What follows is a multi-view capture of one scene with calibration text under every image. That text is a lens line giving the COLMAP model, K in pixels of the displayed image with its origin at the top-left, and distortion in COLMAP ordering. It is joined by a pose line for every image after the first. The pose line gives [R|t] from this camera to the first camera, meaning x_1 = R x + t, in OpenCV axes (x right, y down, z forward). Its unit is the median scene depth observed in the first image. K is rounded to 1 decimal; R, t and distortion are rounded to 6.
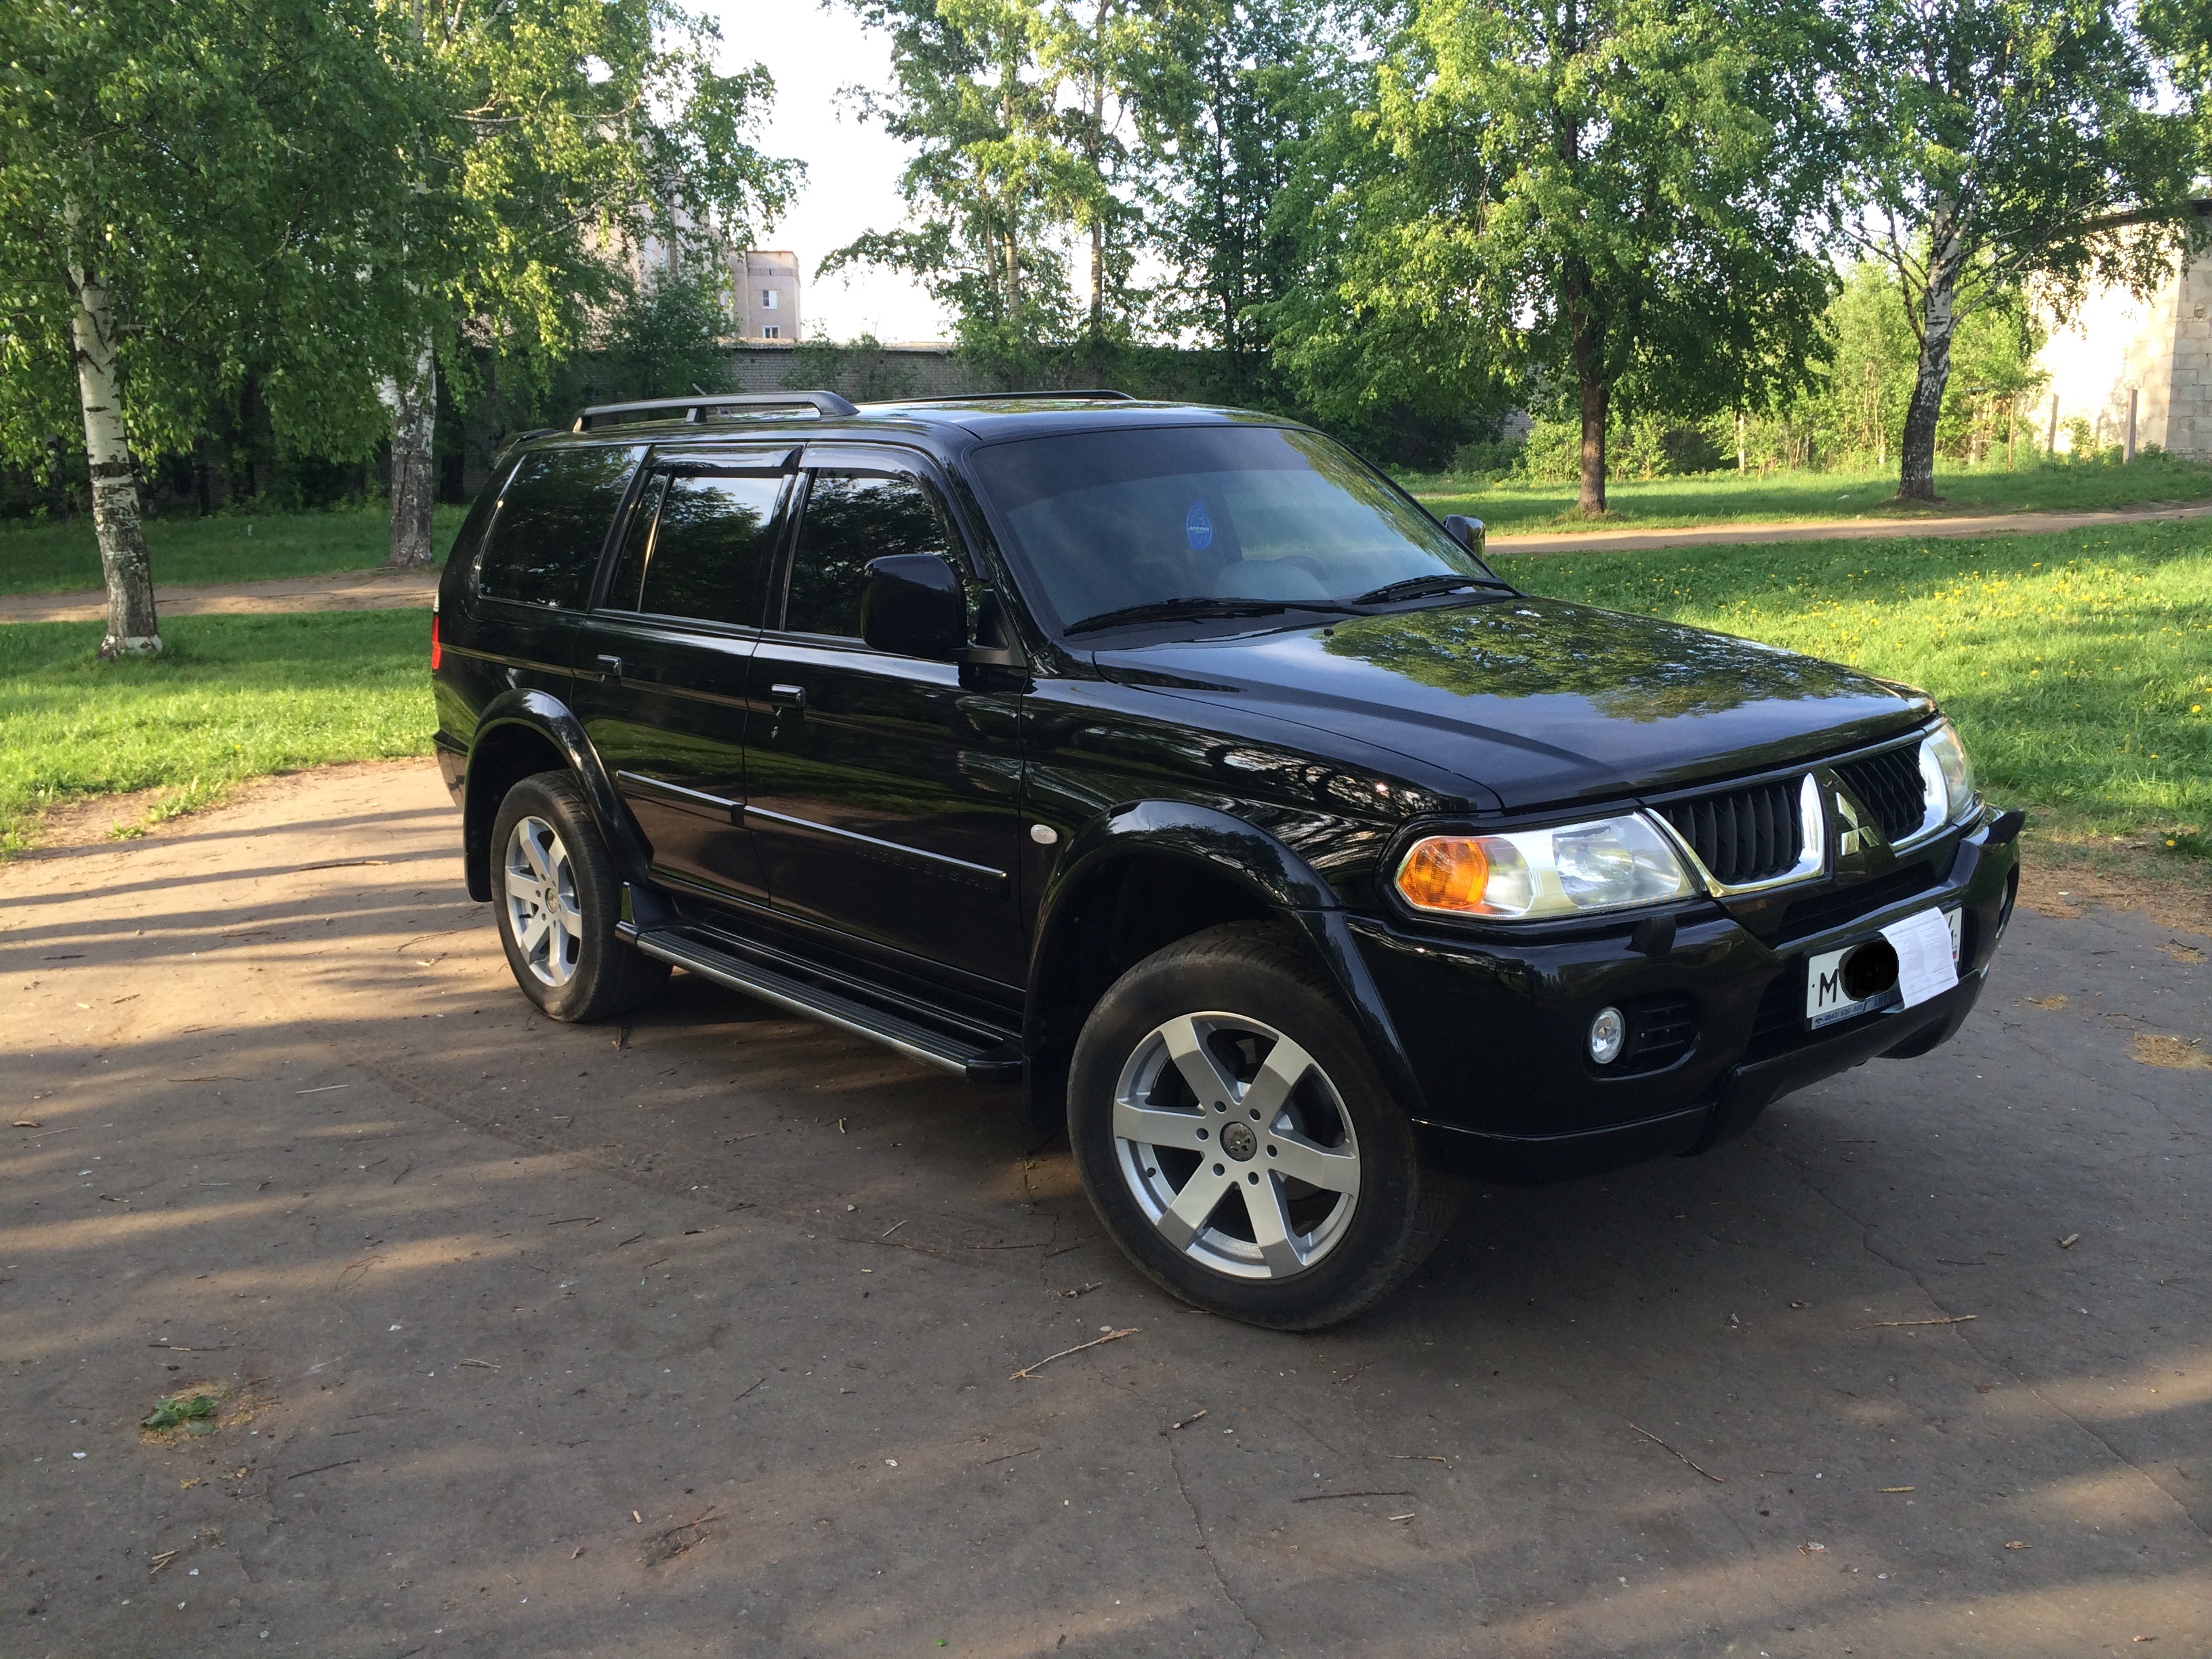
lens RADIAL K [[1897.8, 0, 1095.4], [0, 1897.8, 818.5], [0, 0, 1]] dist [0.078777, -0.110671]
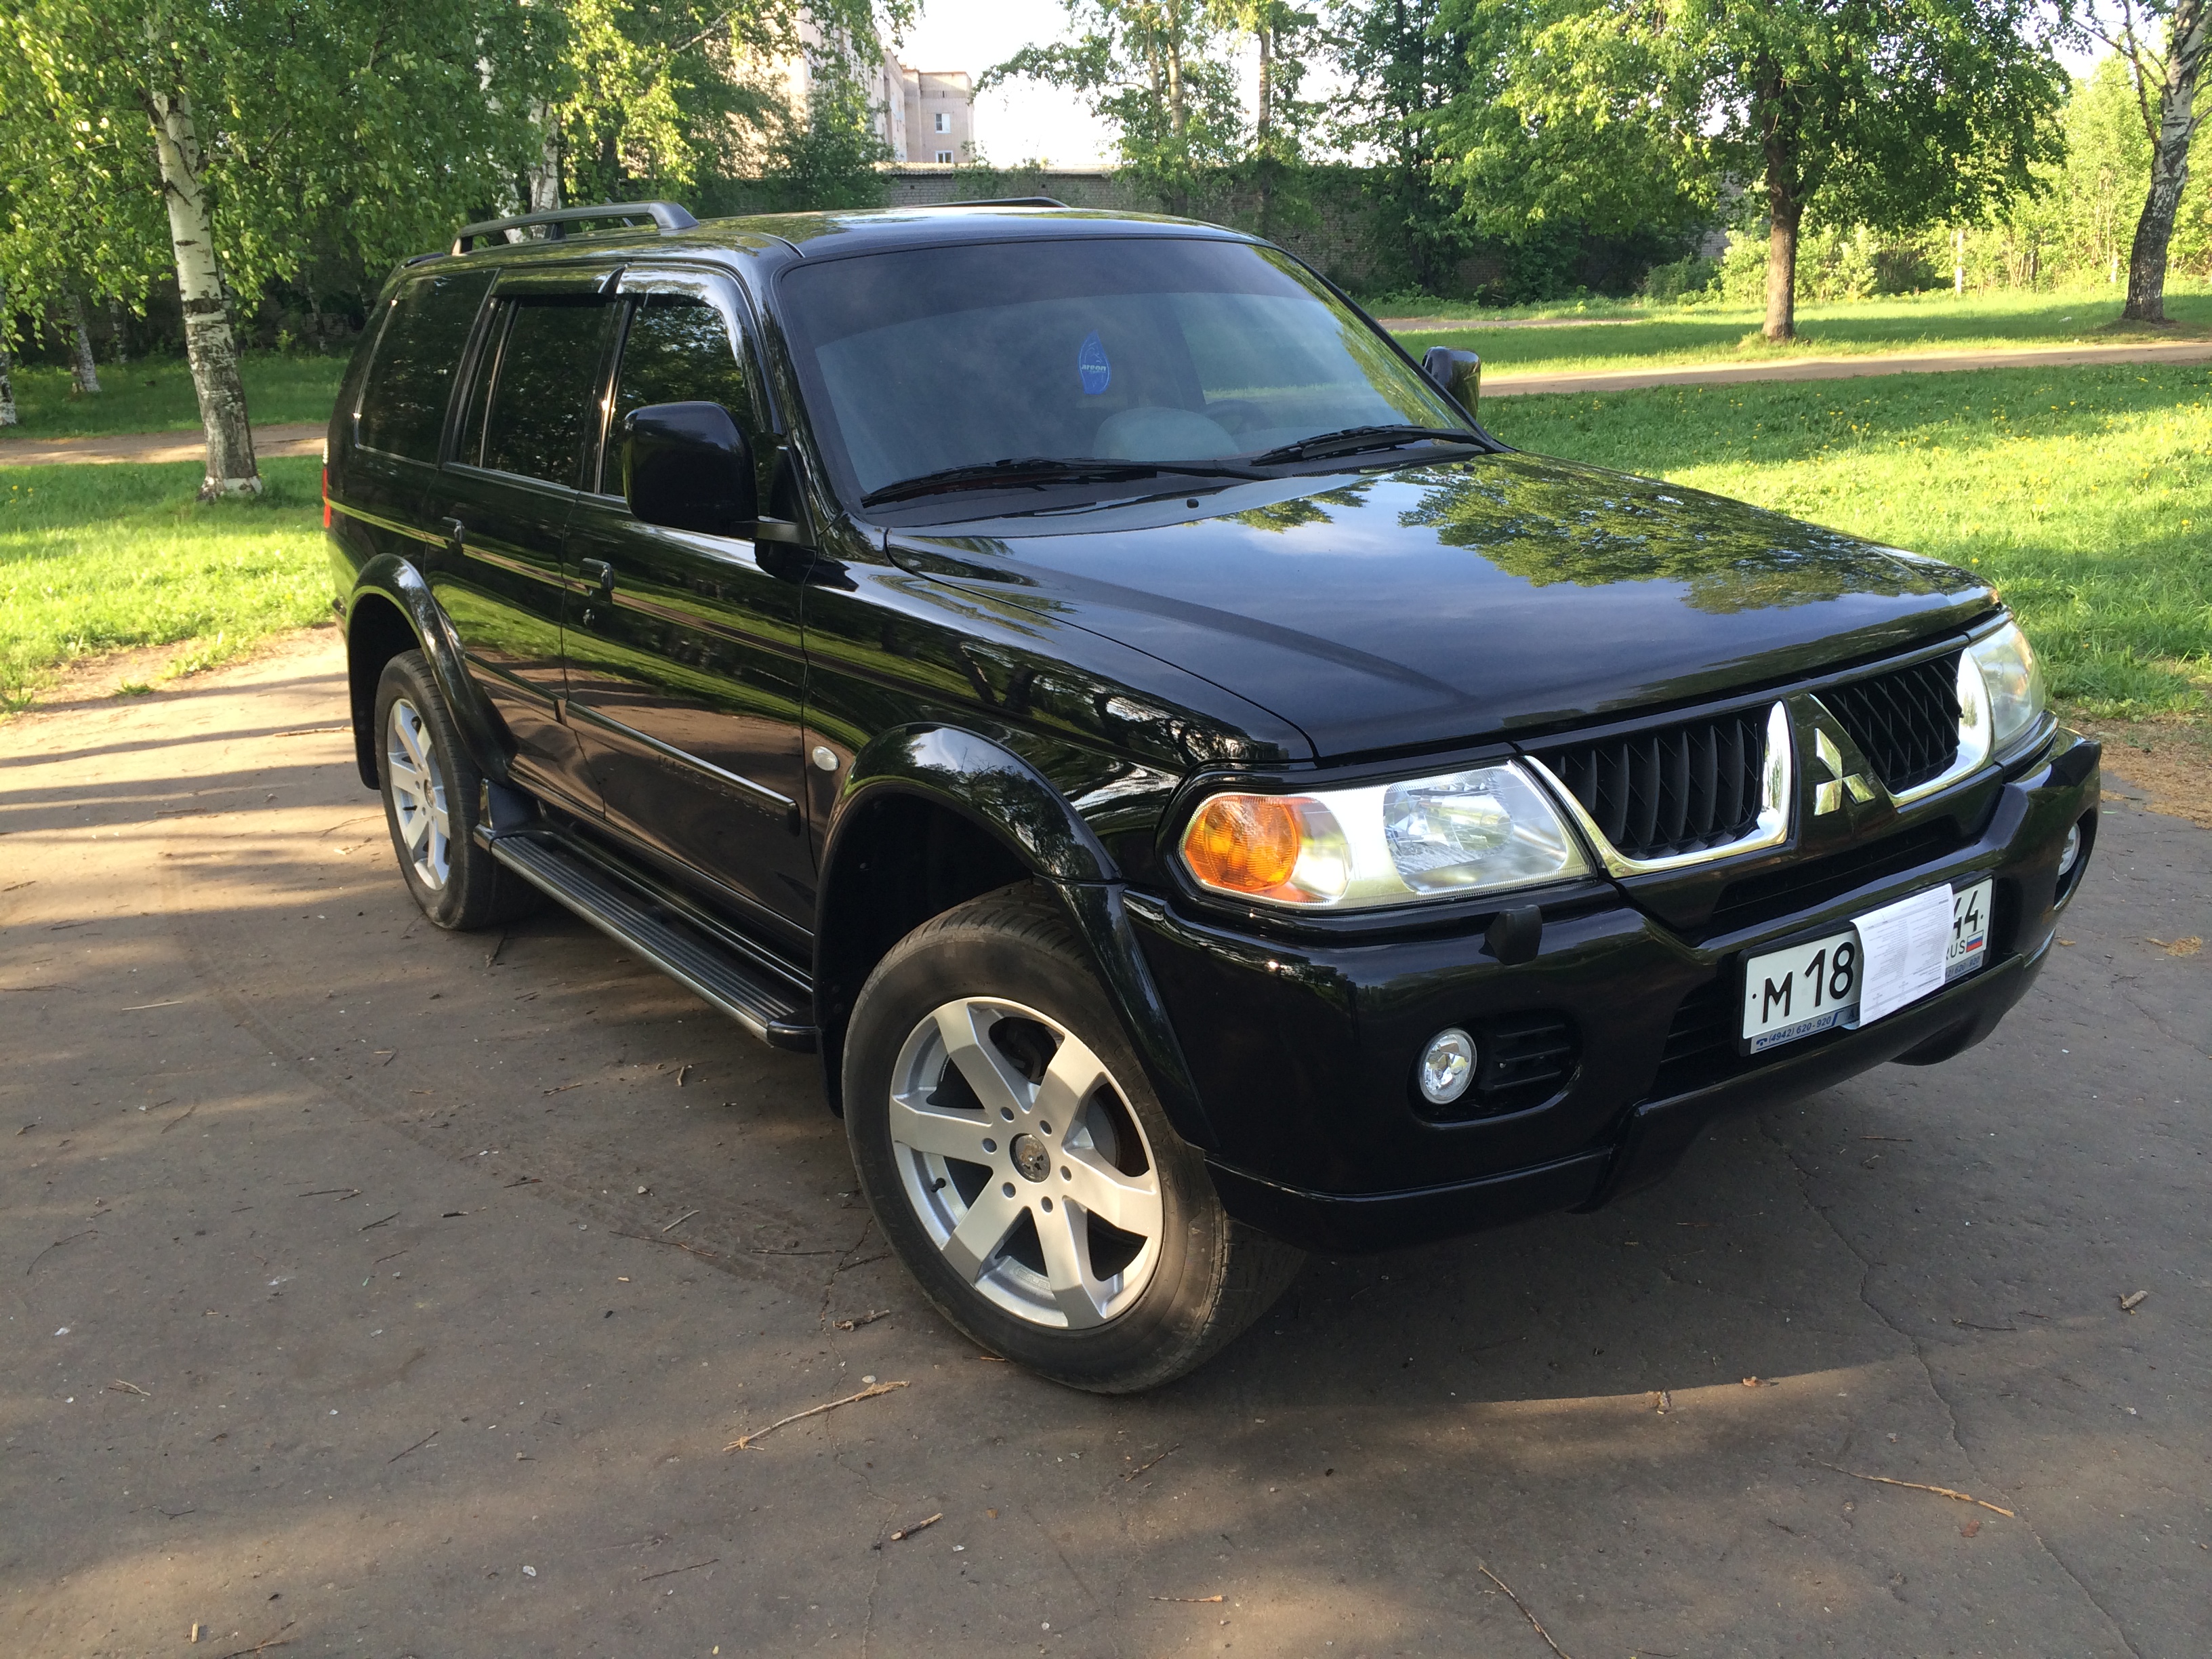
lens RADIAL K [[1897.8, 0, 1099.8], [0, 1897.8, 816.2], [0, 0, 1]] dist [0.078777, -0.110671]
pose [[0.995696, 0.015746, -0.091334, 0.042417], [-0.008058, 0.996438, 0.083943, -0.009384], [0.092330, -0.082846, 0.992276, 0.055755]]
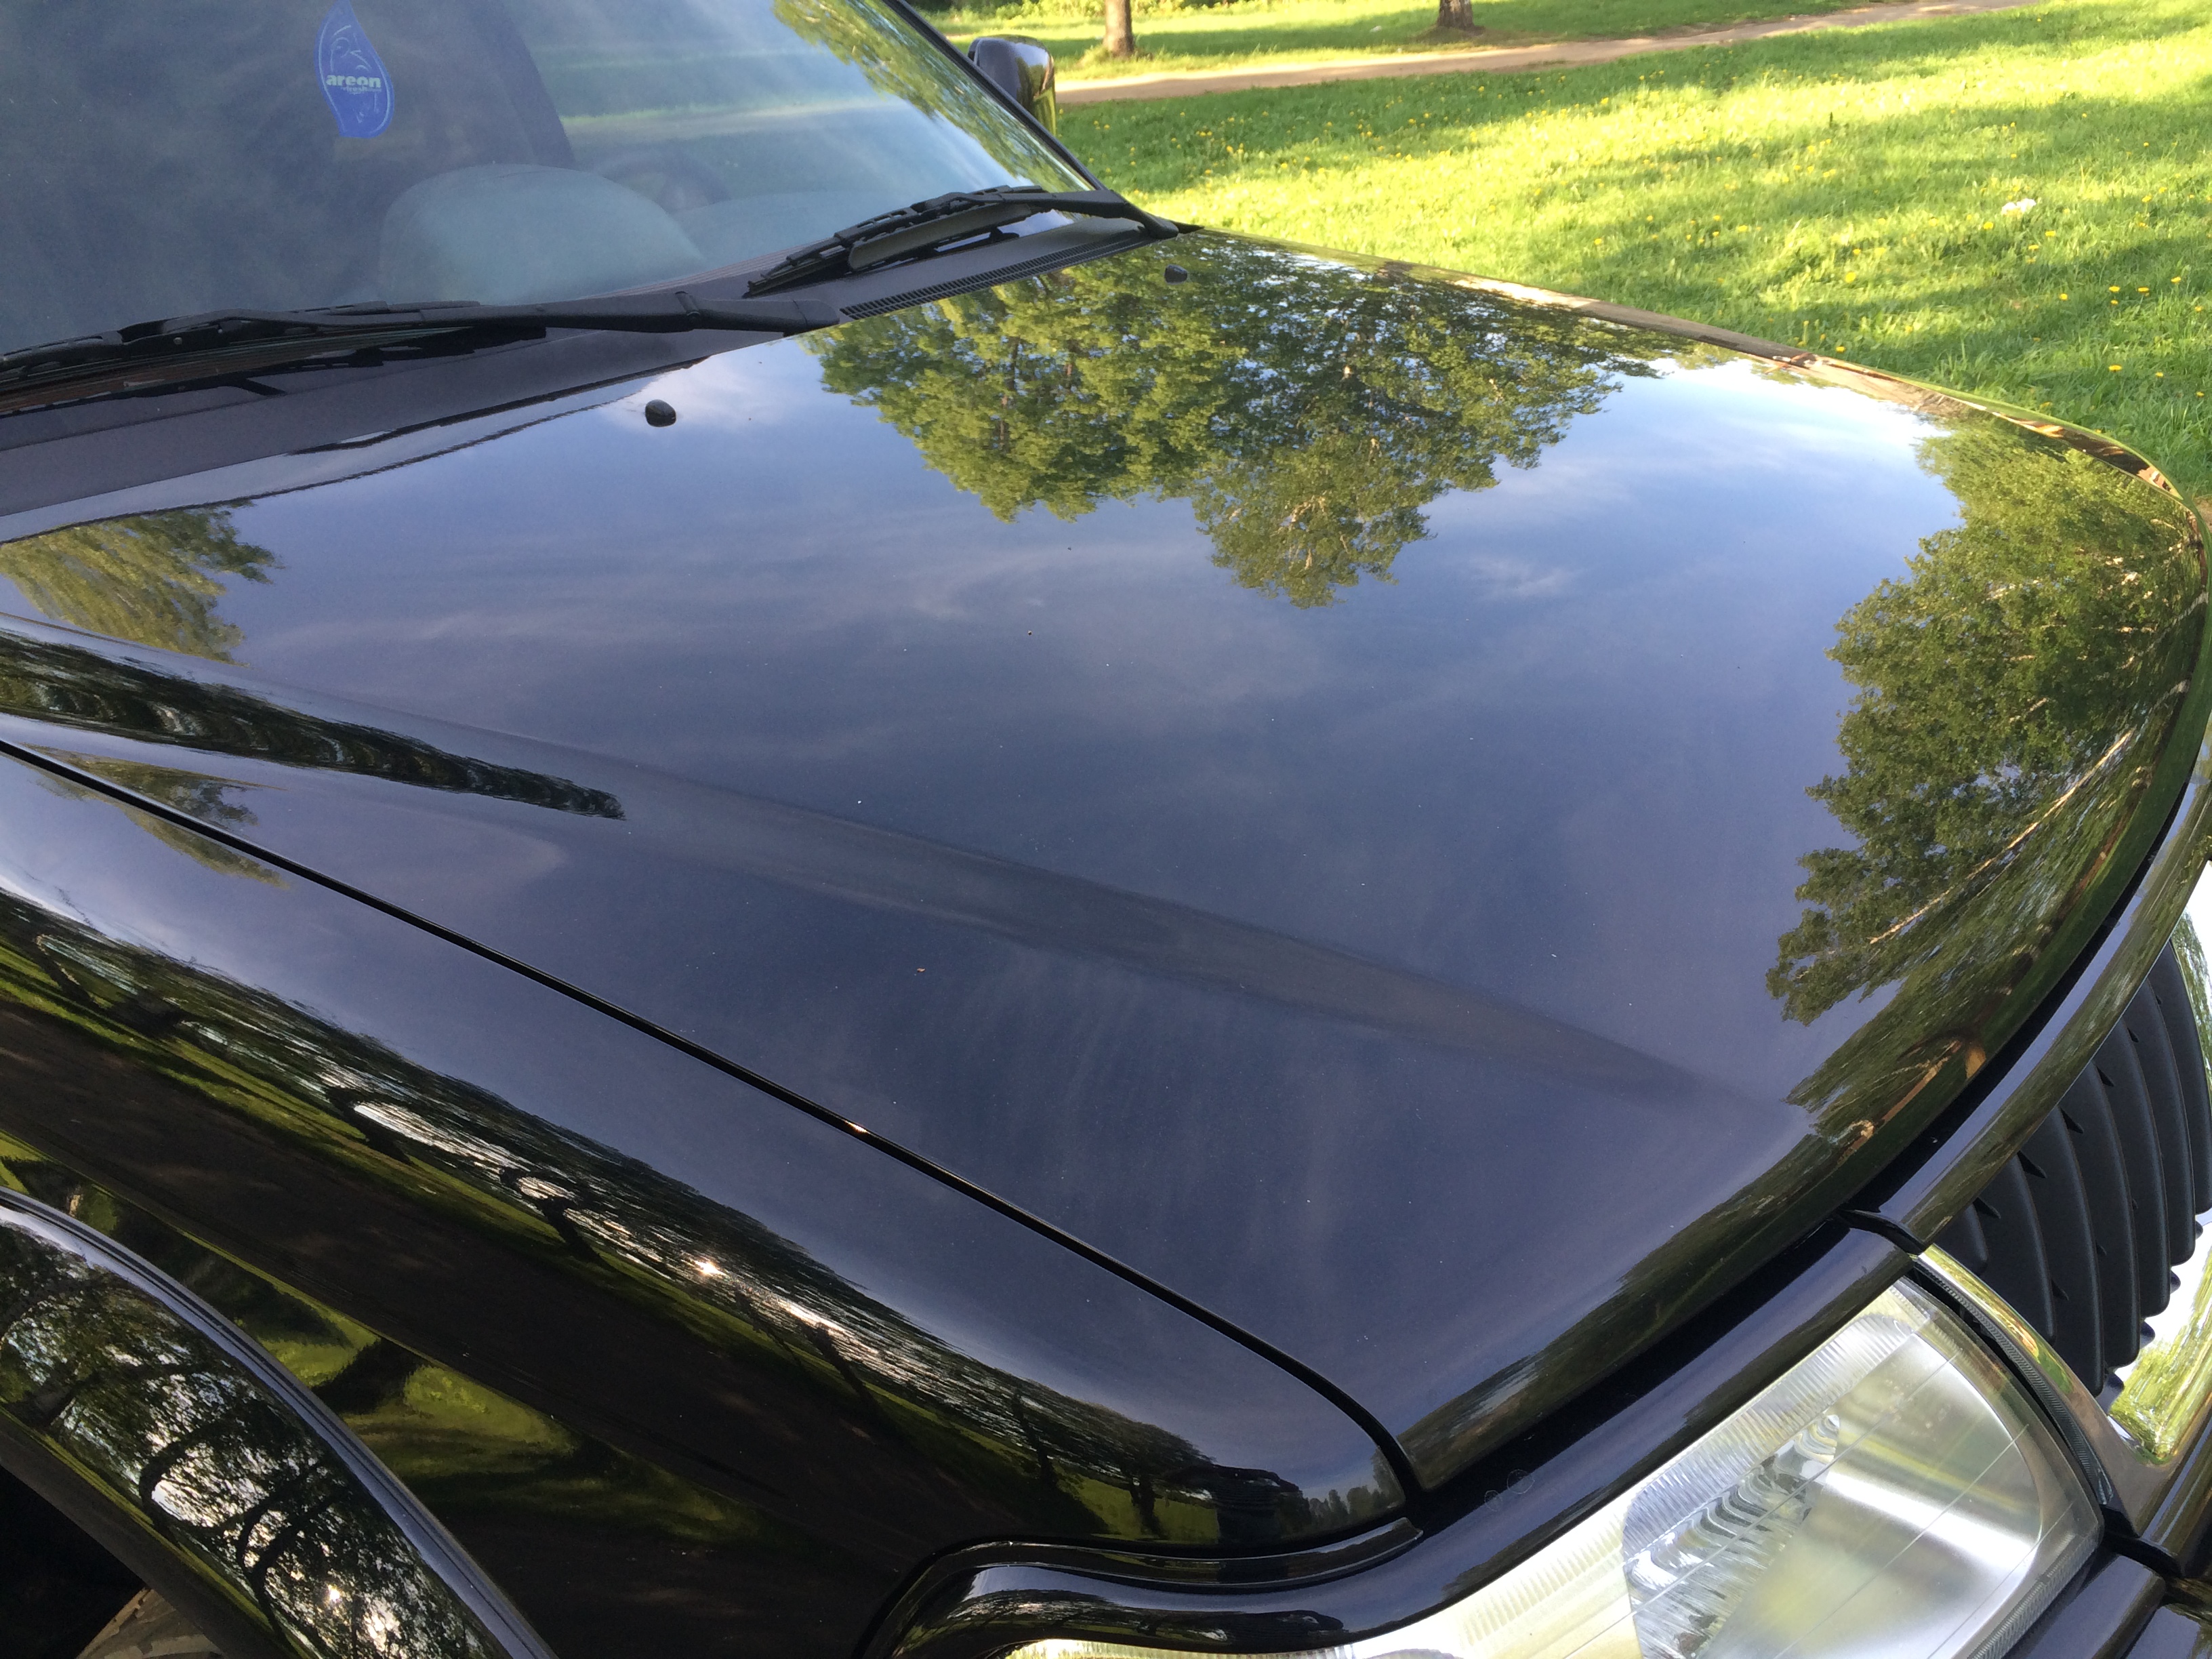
lens RADIAL K [[1897.8, 0, 1108.9], [0, 1897.8, 820.4], [0, 0, 1]] dist [0.078777, -0.110671]
pose [[0.967652, -0.115637, 0.224226, 0.030974], [0.064456, 0.972589, 0.223418, -0.026468], [-0.243915, -0.201738, 0.948582, 0.177631]]
